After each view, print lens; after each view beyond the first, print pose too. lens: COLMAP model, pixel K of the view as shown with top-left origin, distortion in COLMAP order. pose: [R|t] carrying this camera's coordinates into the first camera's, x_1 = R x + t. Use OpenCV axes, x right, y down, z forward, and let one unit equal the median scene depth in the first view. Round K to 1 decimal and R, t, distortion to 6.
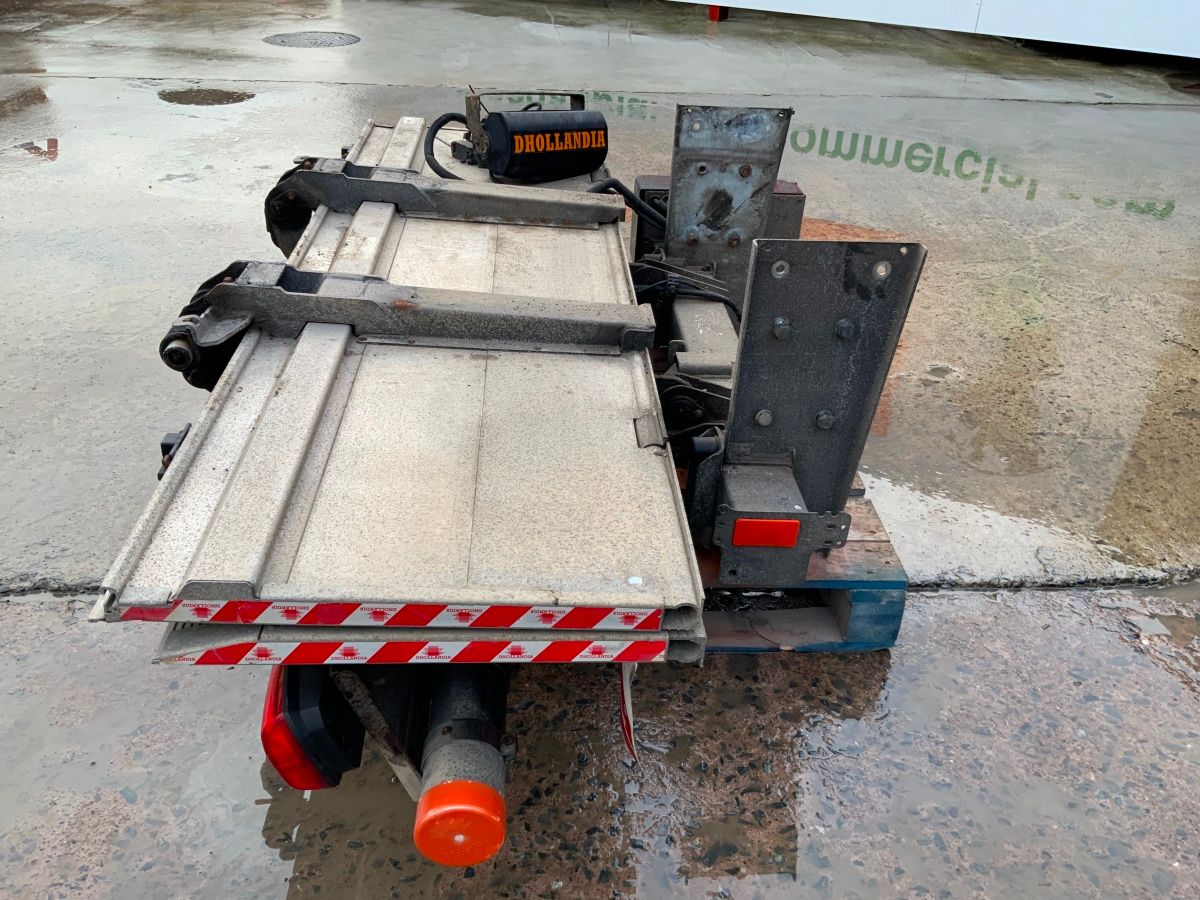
lens RADIAL K [[1001.5, 0, 600.0], [0, 1001.5, 450.0], [0, 0, 1]] dist [0.102124, -0.224045]
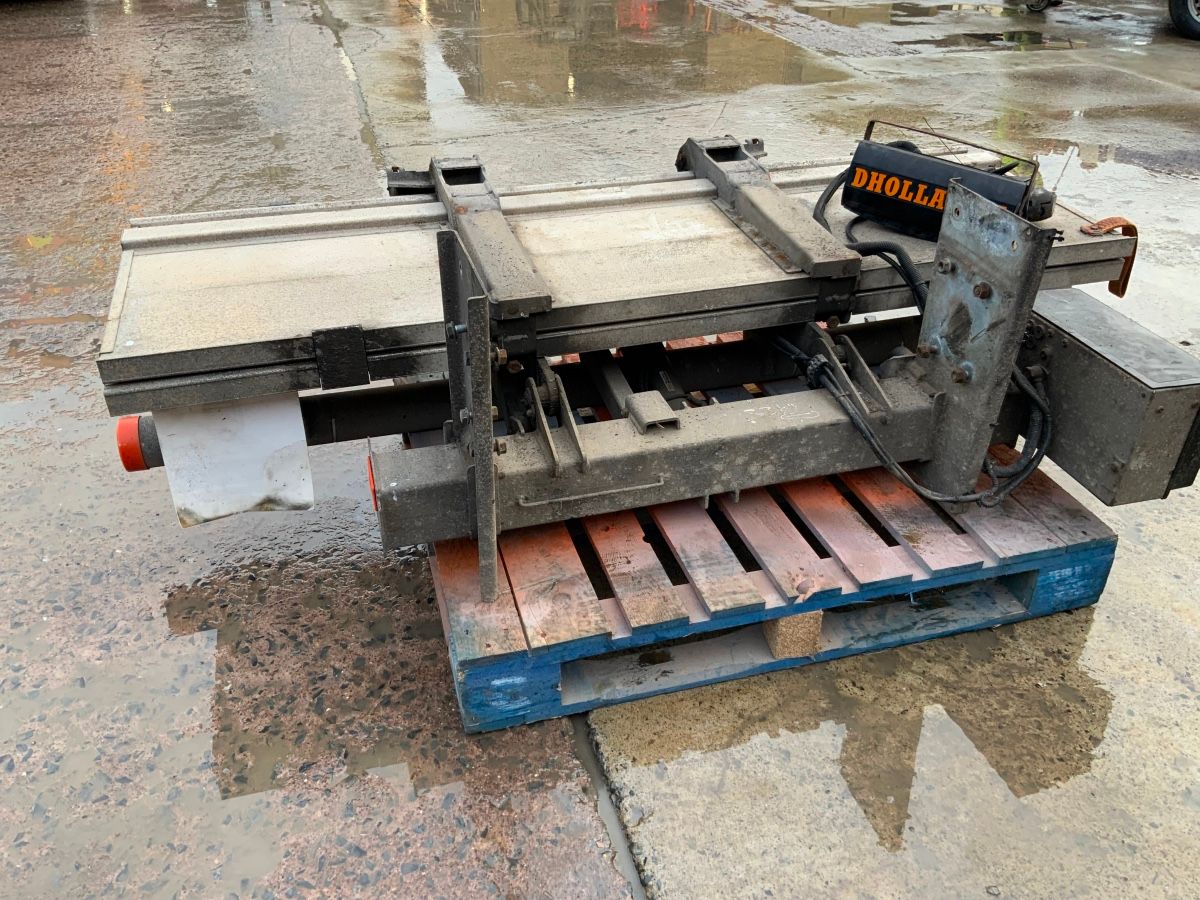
lens RADIAL K [[979.9, 0, 600.0], [0, 979.9, 450.0], [0, 0, 1]] dist [0.131966, -0.265711]
pose [[0.225384, 0.485623, -0.844614, 0.733542], [-0.497288, 0.802827, 0.328896, -0.278280], [0.837799, 0.345889, 0.422439, 0.496470]]
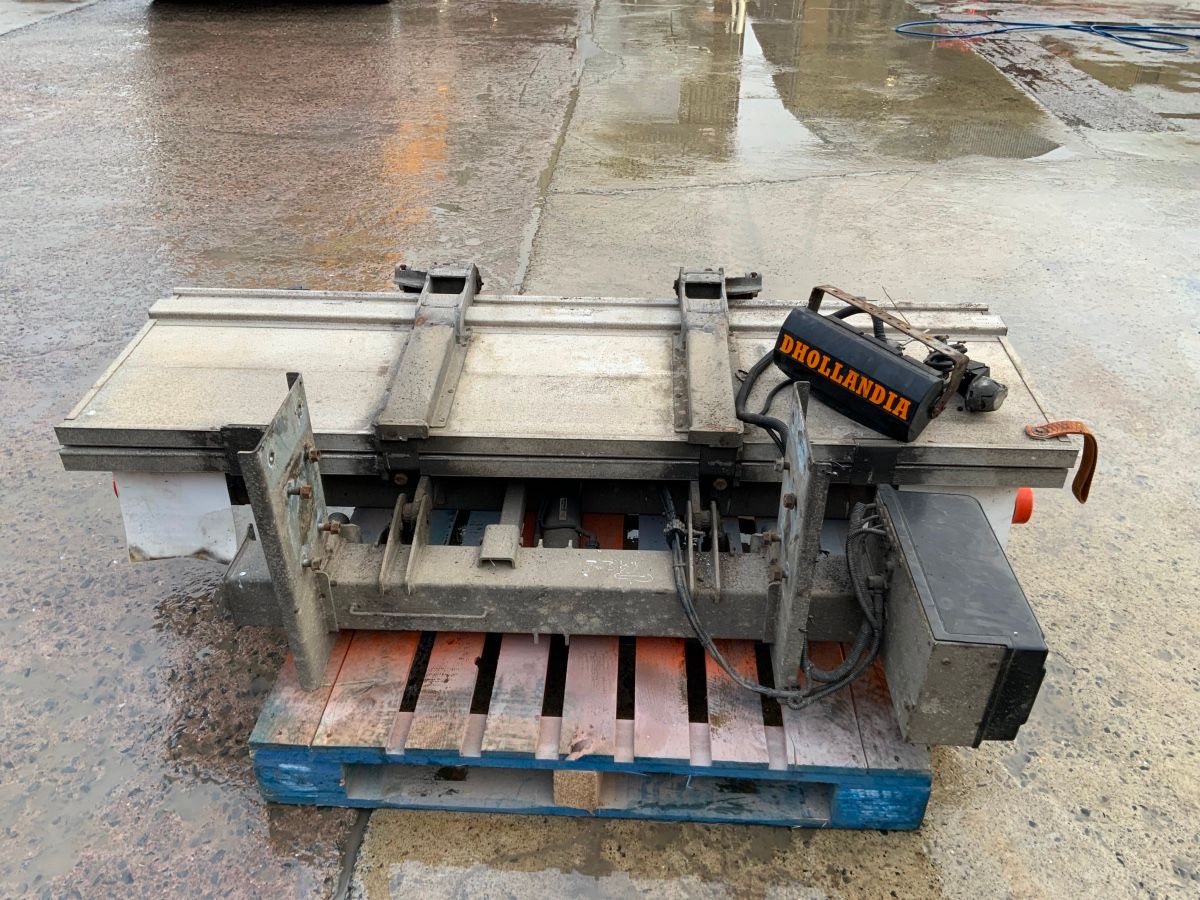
lens RADIAL K [[979.9, 0, 600.0], [0, 979.9, 450.0], [0, 0, 1]] dist [0.131966, -0.265711]
pose [[-0.095559, 0.502947, -0.859019, 0.740854], [-0.520894, 0.710117, 0.473712, -0.560109], [0.848256, 0.492725, 0.194123, 0.714024]]
